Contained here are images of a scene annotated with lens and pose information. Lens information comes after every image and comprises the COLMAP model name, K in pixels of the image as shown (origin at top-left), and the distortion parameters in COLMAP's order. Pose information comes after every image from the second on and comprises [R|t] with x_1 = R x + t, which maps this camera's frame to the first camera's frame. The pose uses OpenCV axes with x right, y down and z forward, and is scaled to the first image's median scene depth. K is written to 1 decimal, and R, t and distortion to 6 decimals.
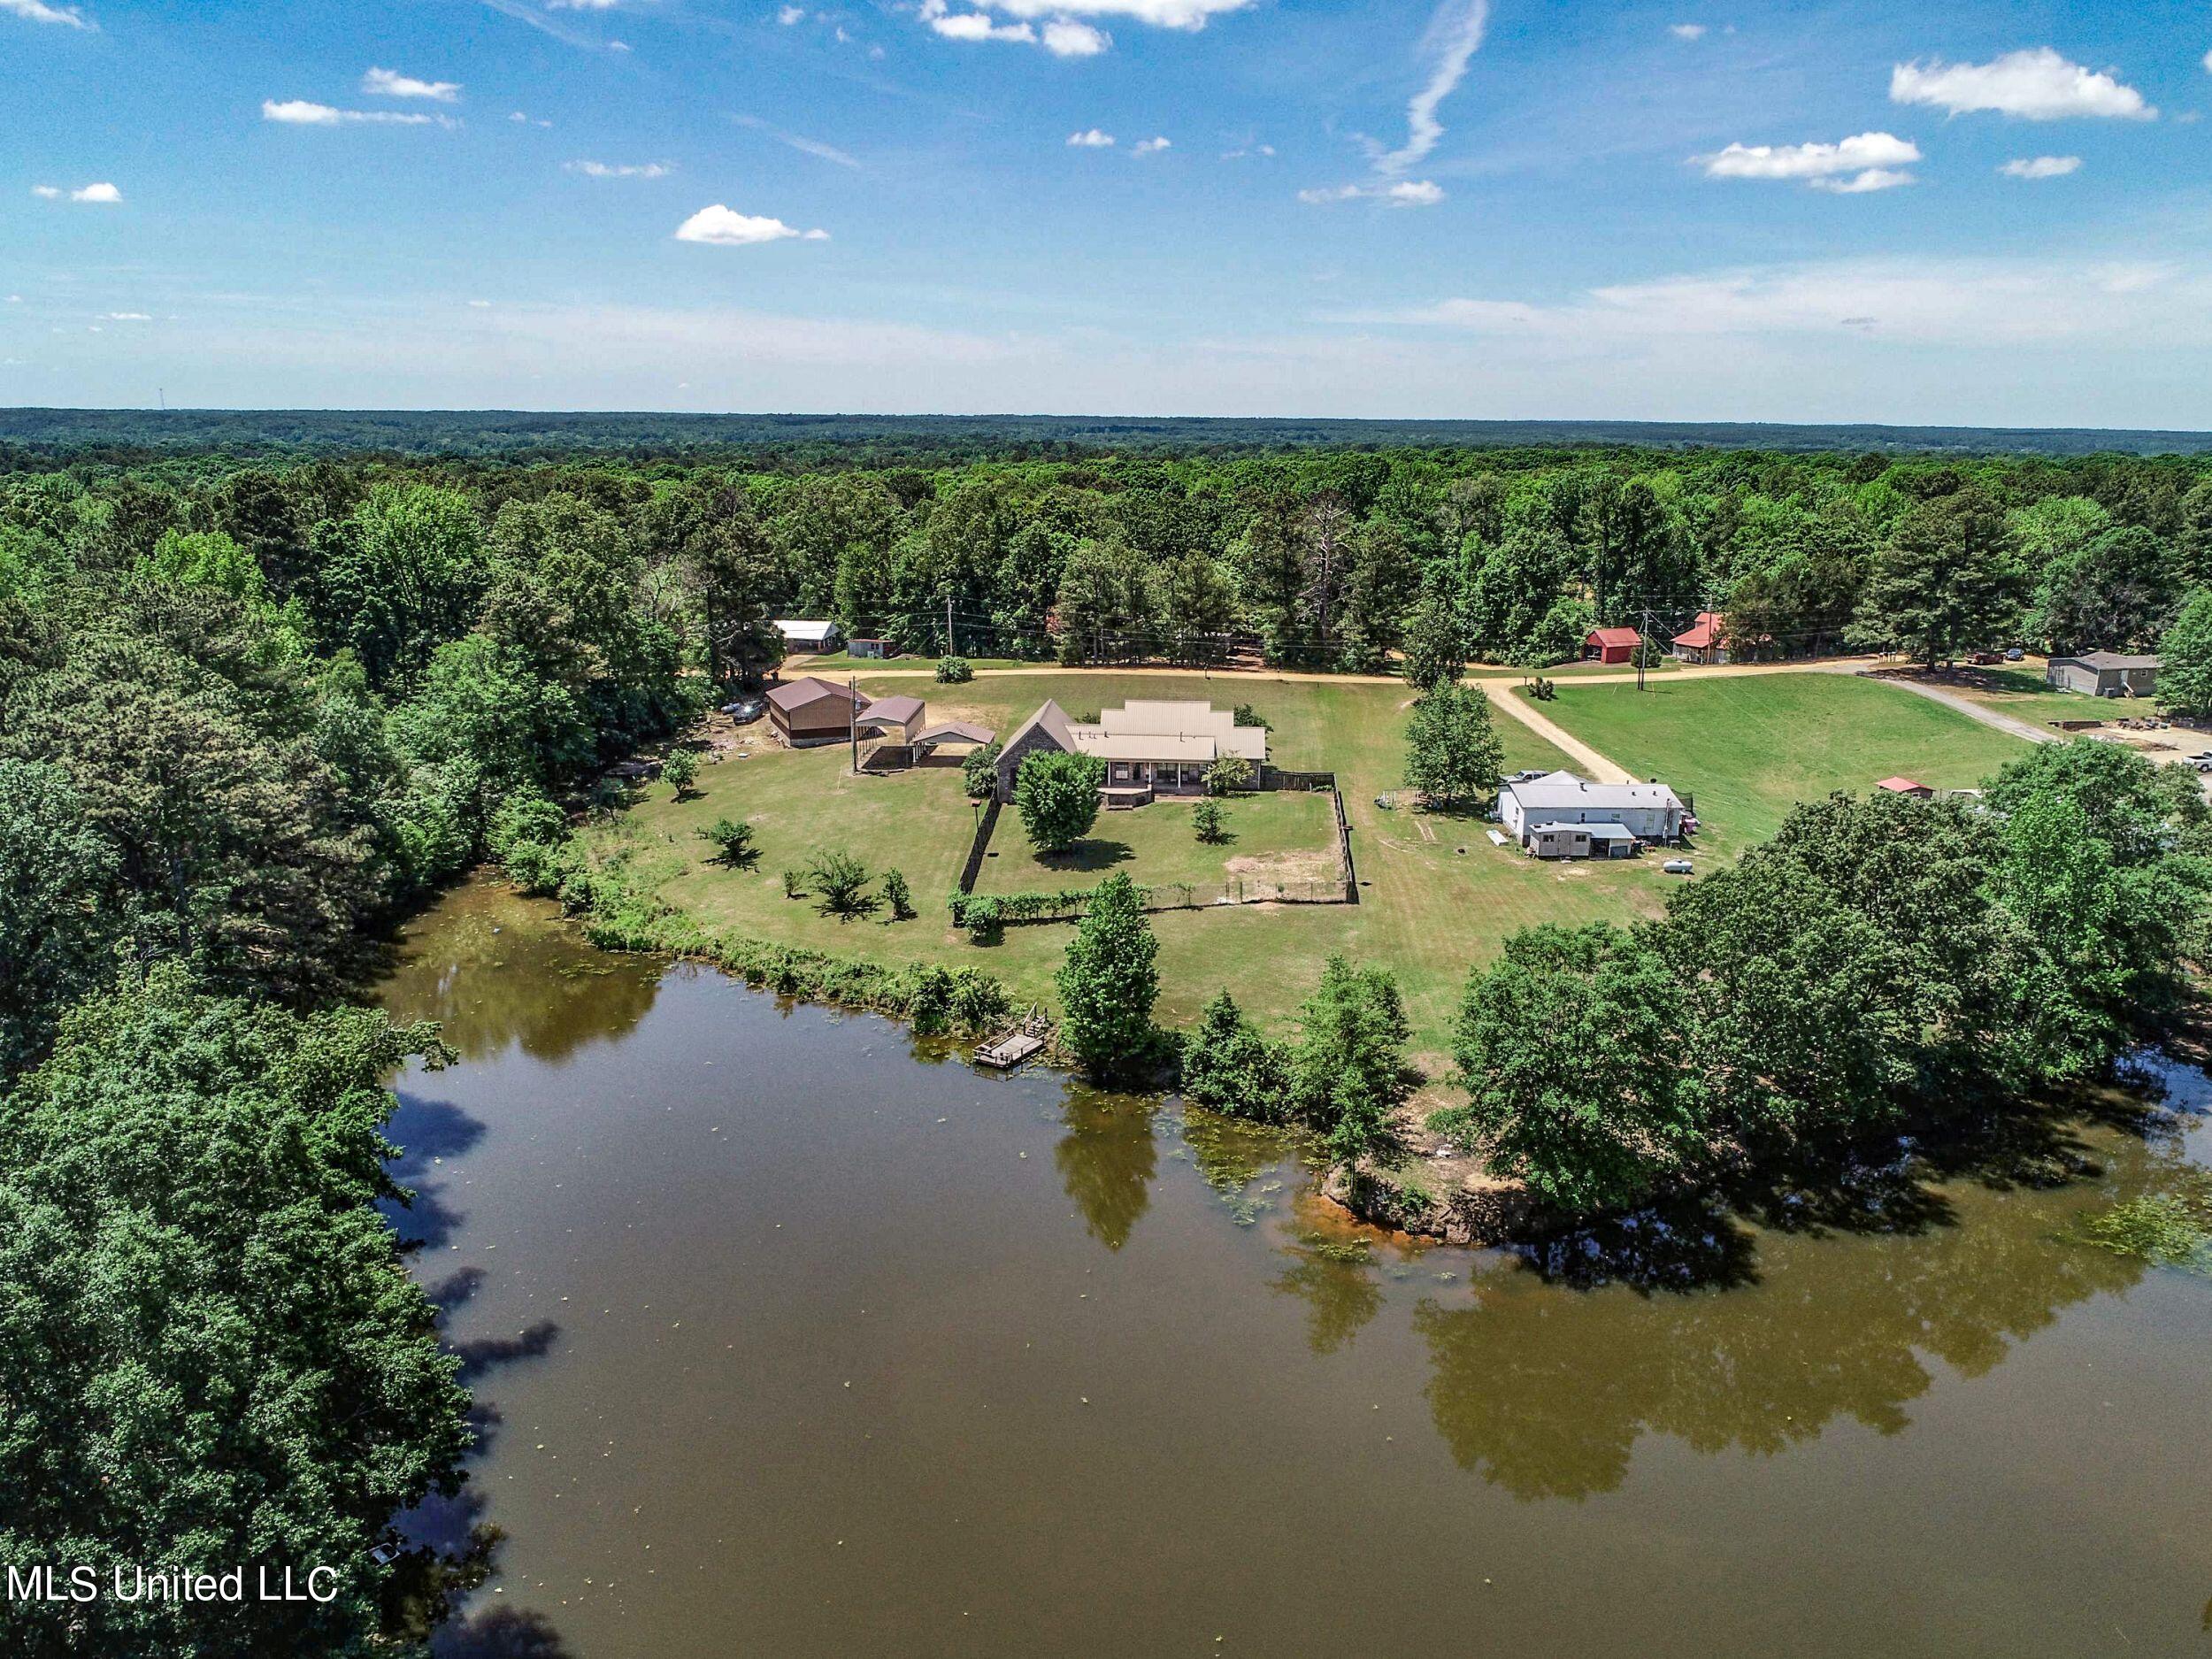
lens RADIAL K [[1636.0, 0, 1103.6], [0, 1636.0, 872.2], [0, 0, 1]] dist [-0.000212, -0.005746]
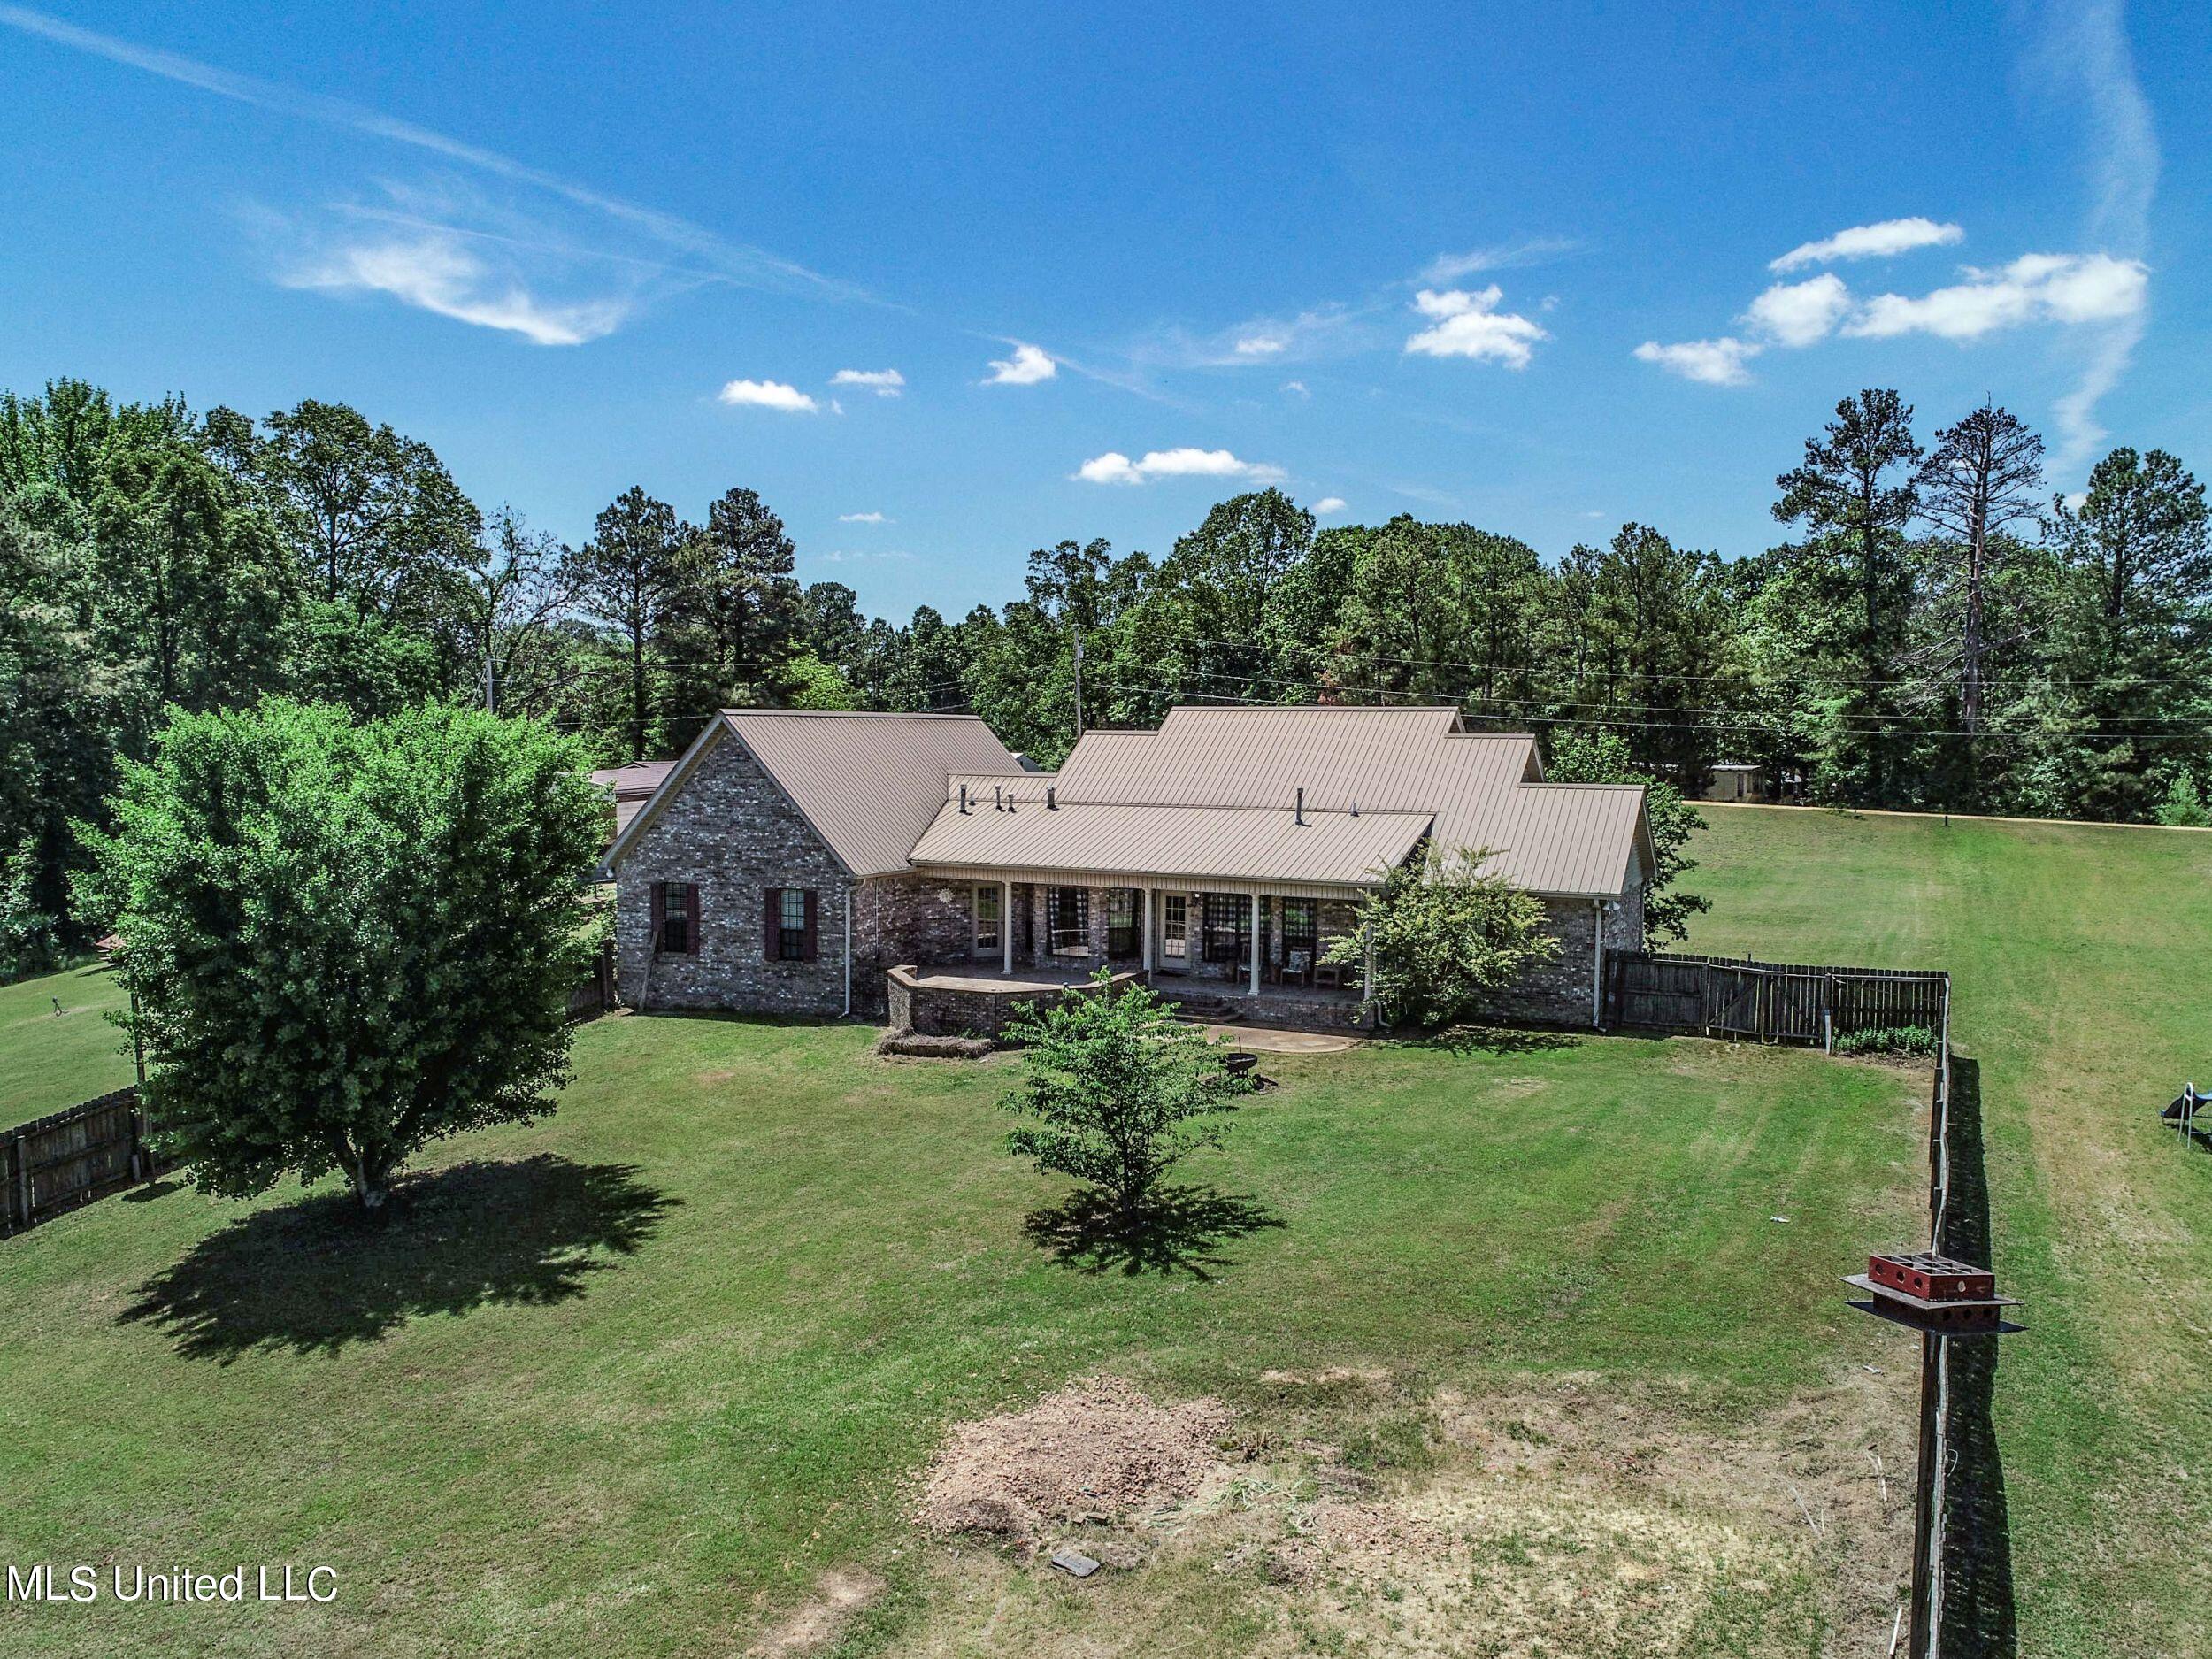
lens RADIAL K [[1664.5, 0, 1113.9], [0, 1664.5, 826.2], [0, 0, 1]] dist [-0.004379, -0.004679]
pose [[0.931753, 0.022312, -0.362408, 0.129336], [-0.101593, 0.974264, -0.201216, -0.025832], [0.348591, 0.224301, 0.910040, 0.828277]]
